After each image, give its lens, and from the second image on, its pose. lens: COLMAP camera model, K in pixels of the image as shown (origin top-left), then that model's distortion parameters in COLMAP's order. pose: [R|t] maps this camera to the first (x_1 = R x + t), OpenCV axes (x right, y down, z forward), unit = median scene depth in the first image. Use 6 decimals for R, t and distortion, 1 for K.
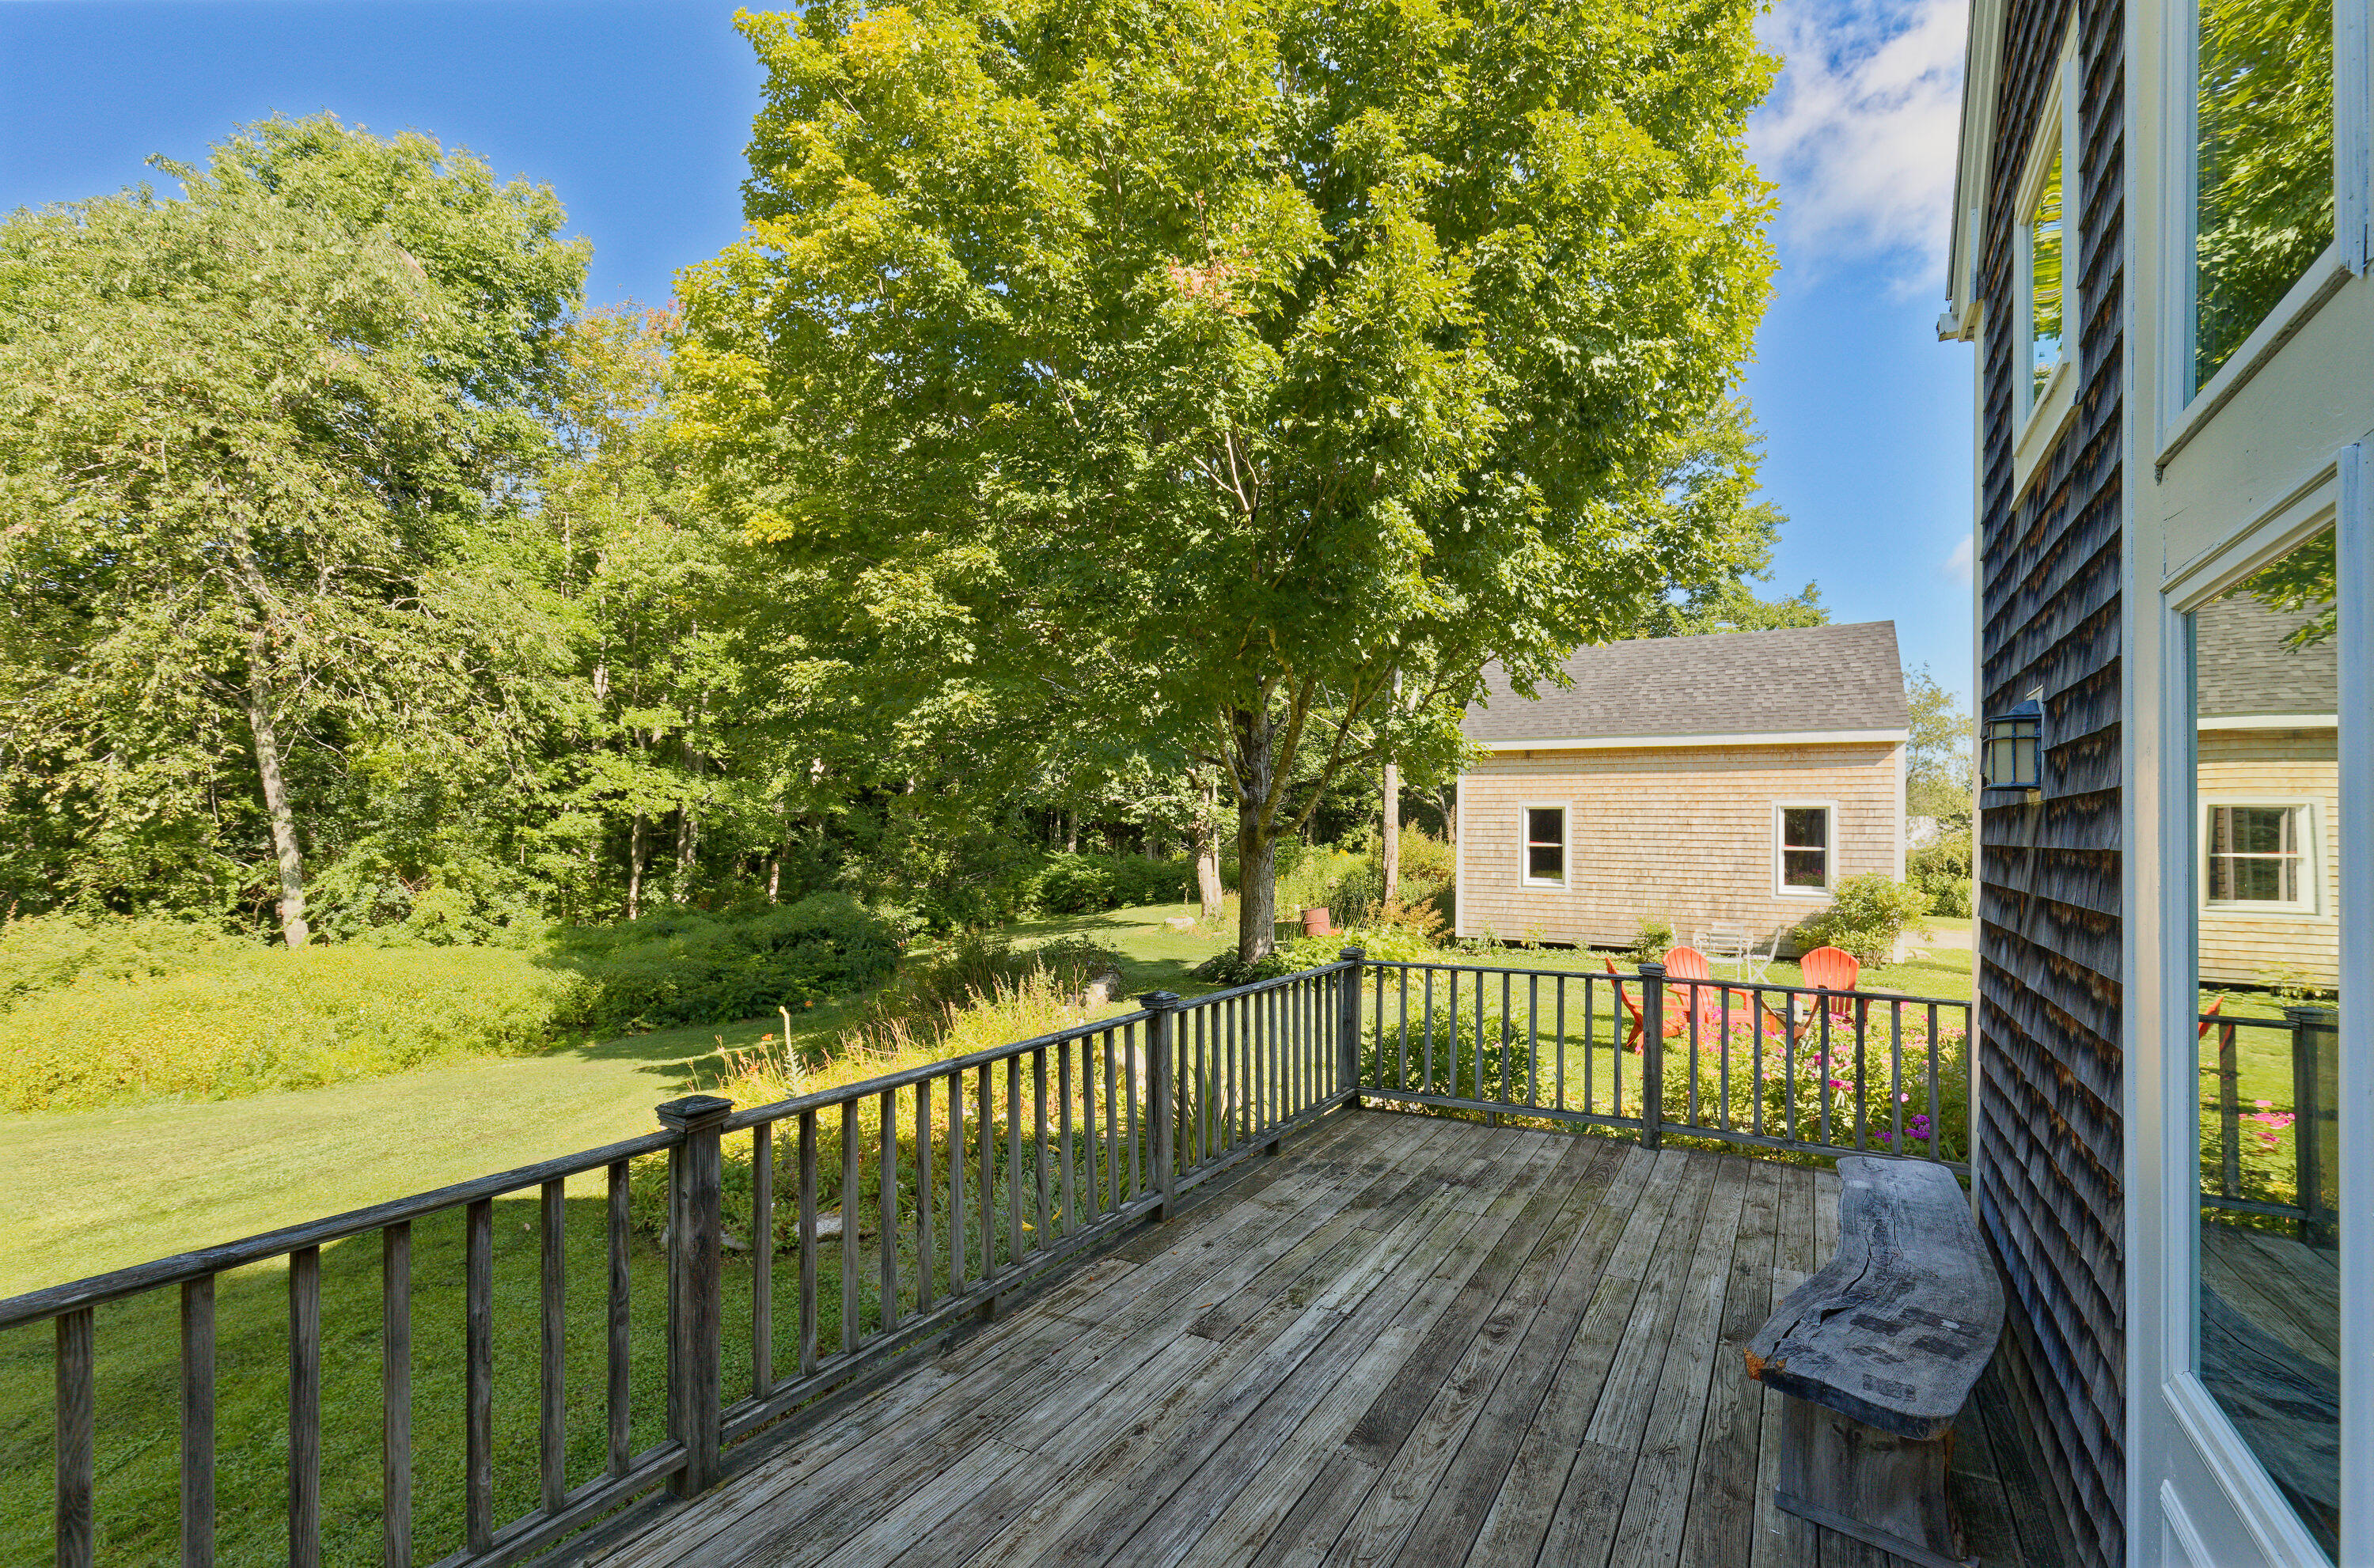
lens RADIAL K [[1095.4, 0, 1181.1], [0, 1095.4, 804.4], [0, 0, 1]] dist [0.027694, -0.000569]
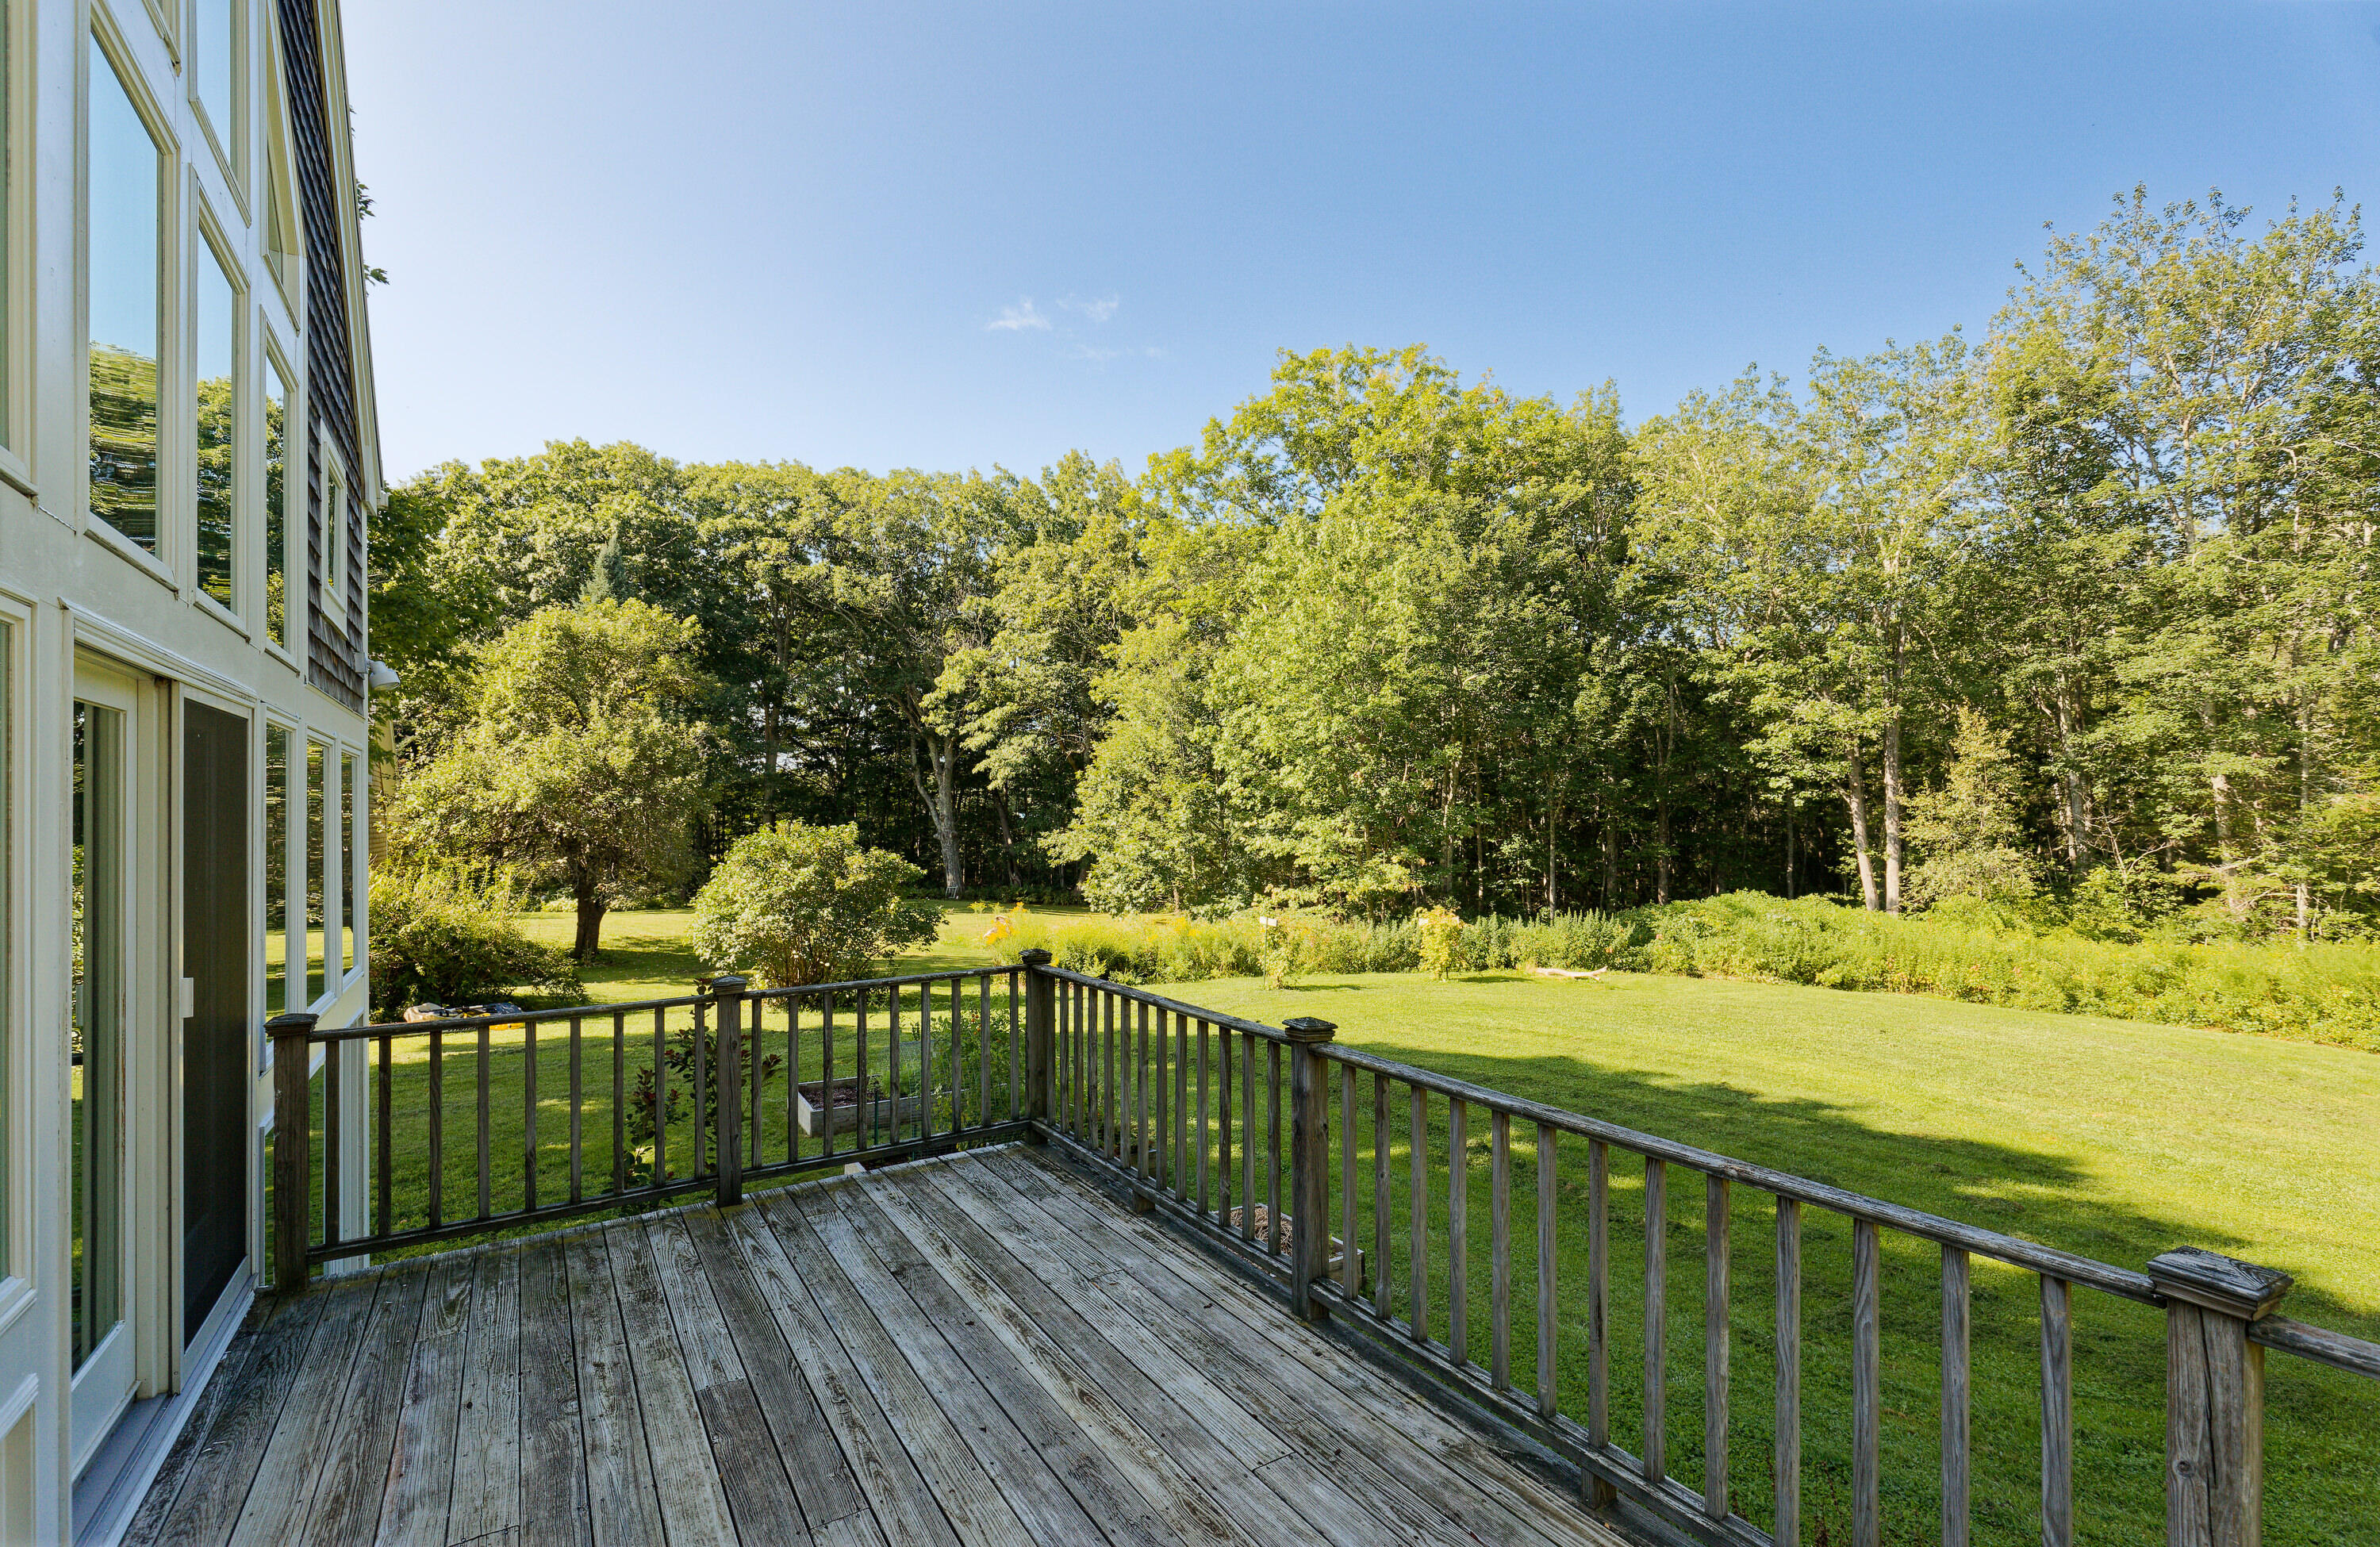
lens RADIAL K [[1054.3, 0, 1182.9], [0, 1054.3, 803.8], [0, 0, 1]] dist [-0.003036, 0.000506]
pose [[-0.455246, -0.011163, -0.890296, 0.078697], [0.023135, 0.999436, -0.024361, 0.004939], [0.890065, -0.031687, -0.454730, 0.156515]]
